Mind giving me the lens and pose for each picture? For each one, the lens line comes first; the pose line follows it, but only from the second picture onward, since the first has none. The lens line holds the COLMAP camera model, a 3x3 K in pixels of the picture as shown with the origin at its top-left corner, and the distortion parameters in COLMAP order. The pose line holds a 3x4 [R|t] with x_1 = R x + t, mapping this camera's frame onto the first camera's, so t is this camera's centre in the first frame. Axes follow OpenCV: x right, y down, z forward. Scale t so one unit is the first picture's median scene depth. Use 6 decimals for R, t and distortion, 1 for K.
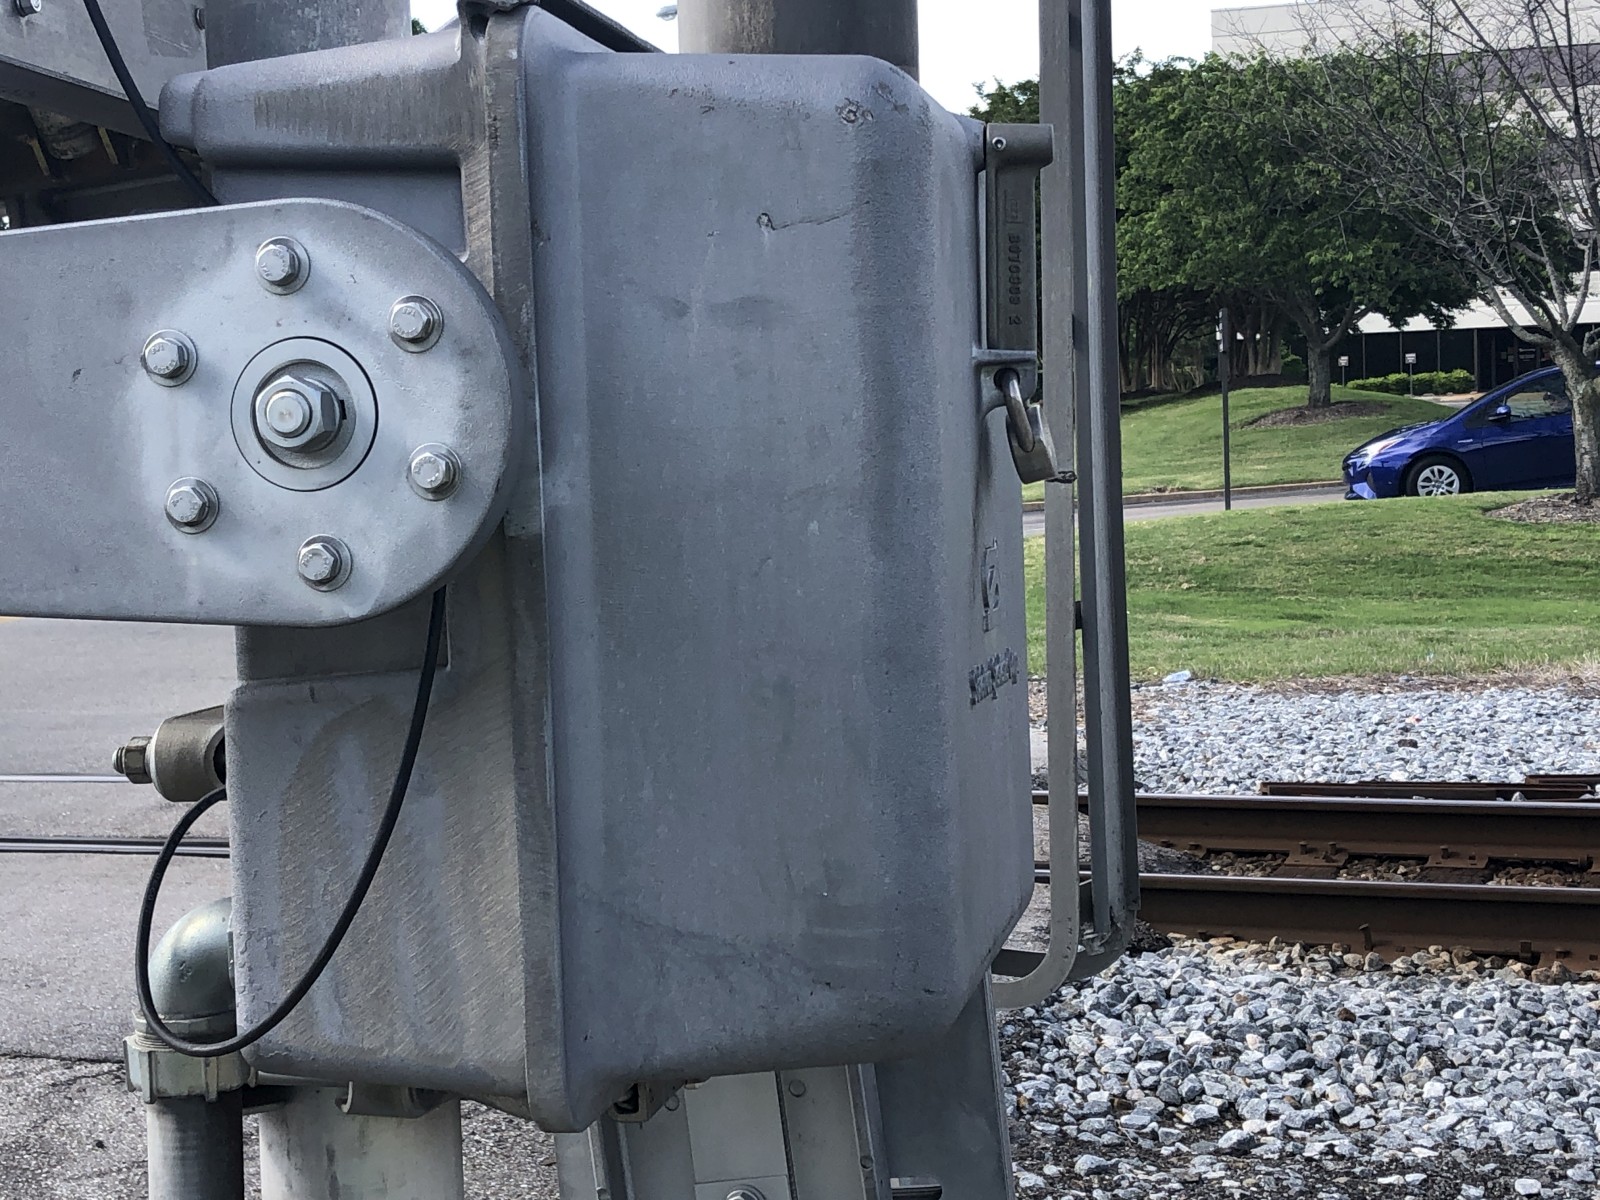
lens RADIAL K [[2662.0, 0, 794.8], [0, 2662.0, 592.1], [0, 0, 1]] dist [0.139184, 0.000000]
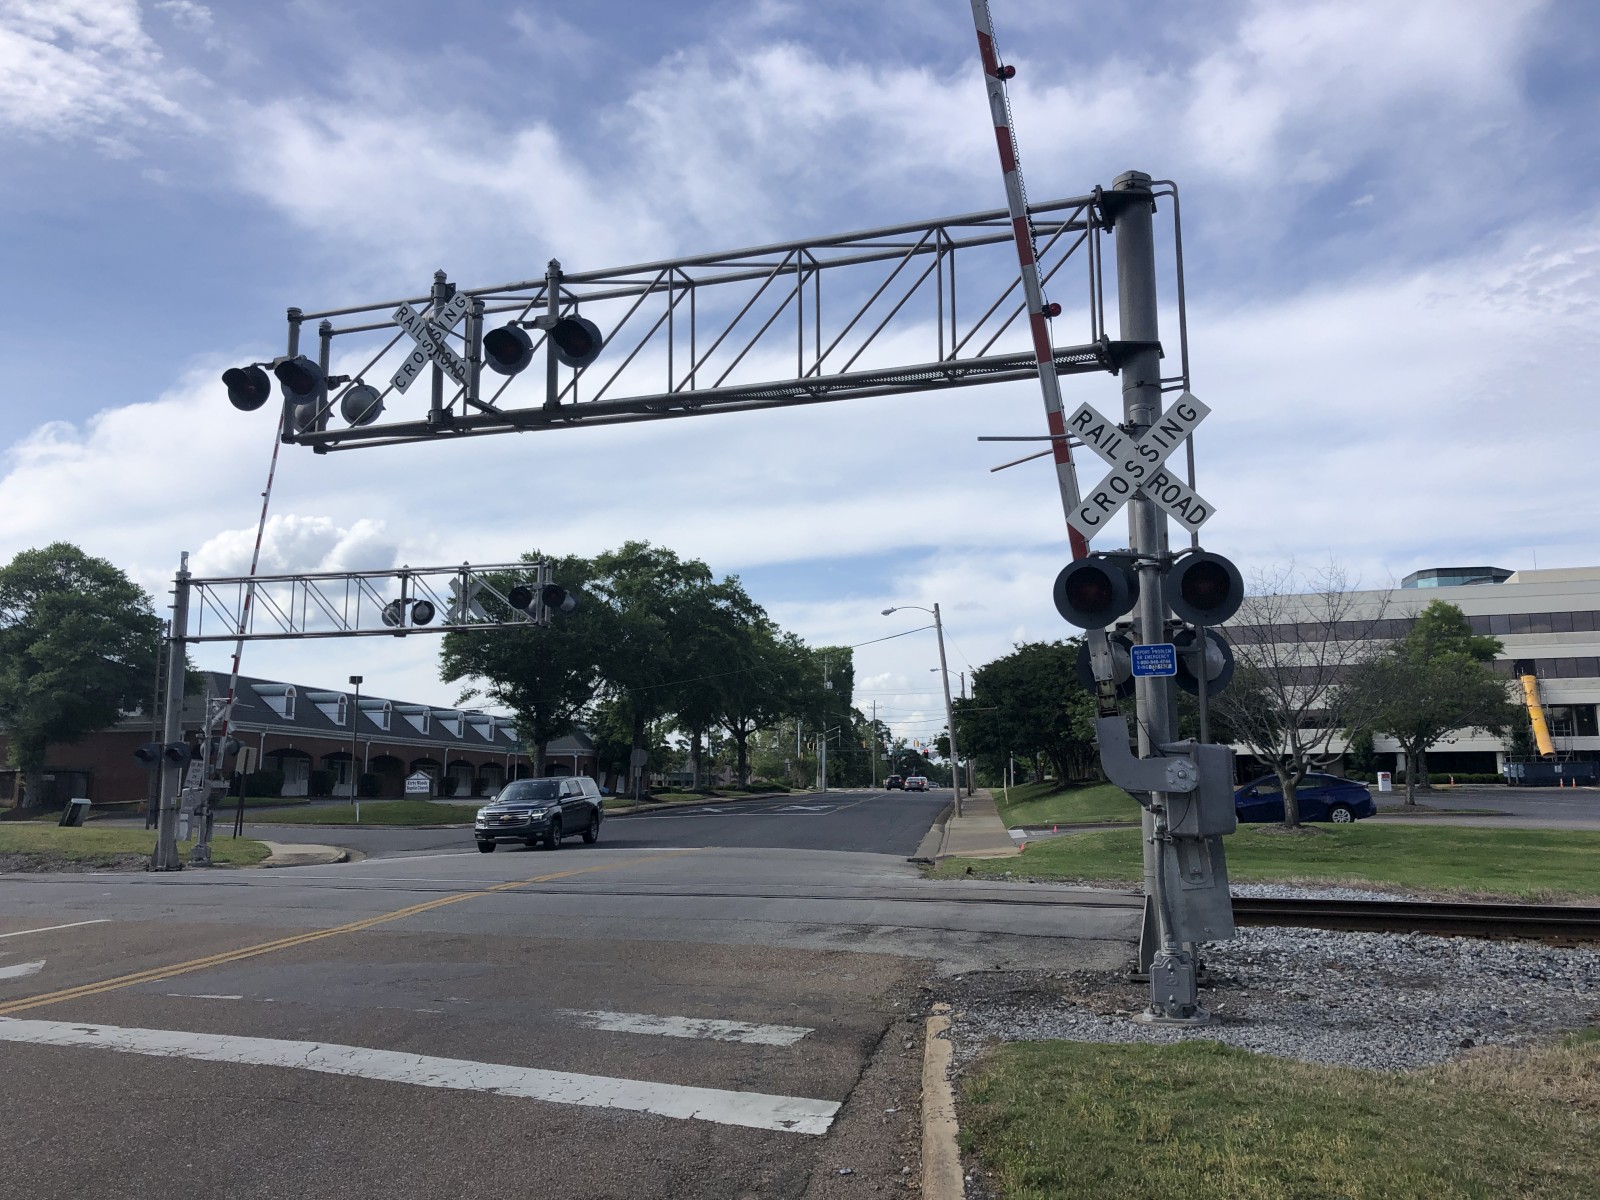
lens RADIAL K [[1302.0, 0, 818.4], [0, 1302.0, 594.0], [0, 0, 1]] dist [0.042008, -0.064515]
pose [[0.998112, 0.019043, -0.058400, -0.085407], [-0.030905, 0.977315, -0.209523, 0.024147], [0.053086, 0.210932, 0.976058, -0.285829]]
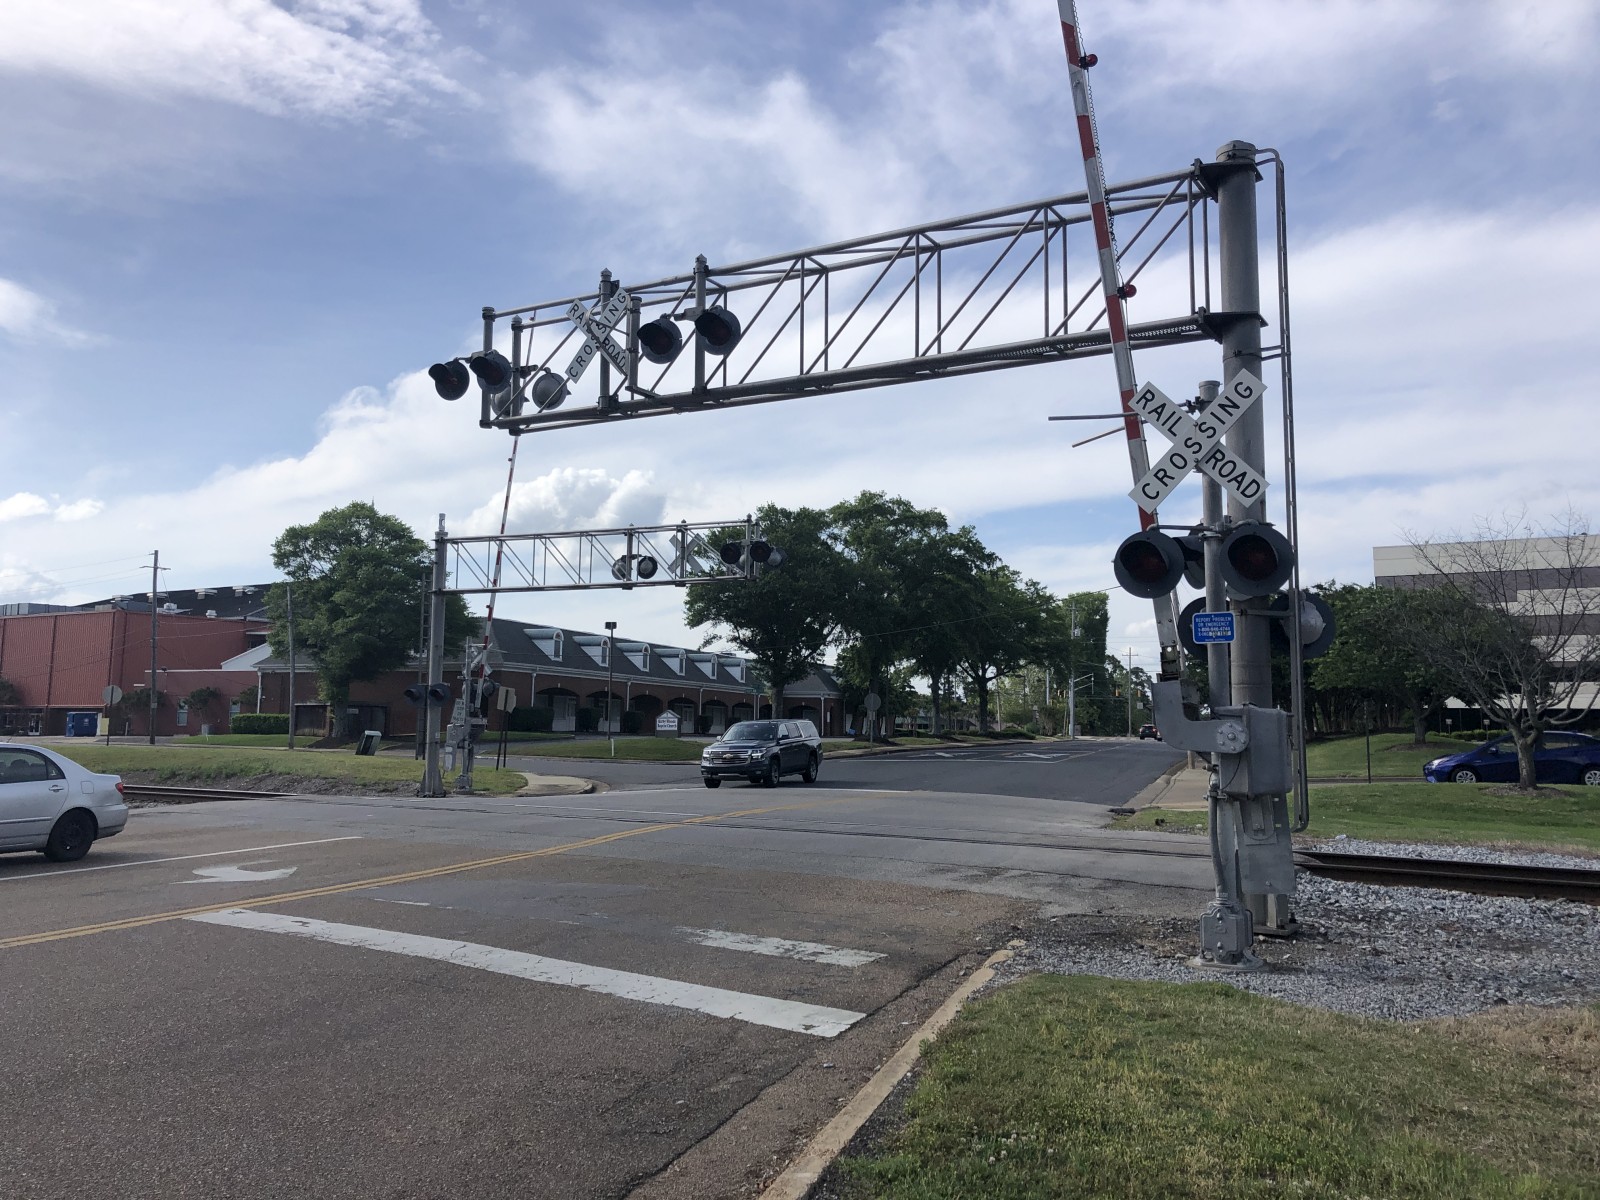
lens RADIAL K [[1302.0, 0, 805.0], [0, 1302.0, 606.6], [0, 0, 1]] dist [0.042008, -0.064515]
pose [[0.965495, 0.023024, -0.259403, -0.031423], [-0.063446, 0.986867, -0.148556, 0.021379], [0.252575, 0.159888, 0.954275, -0.316713]]
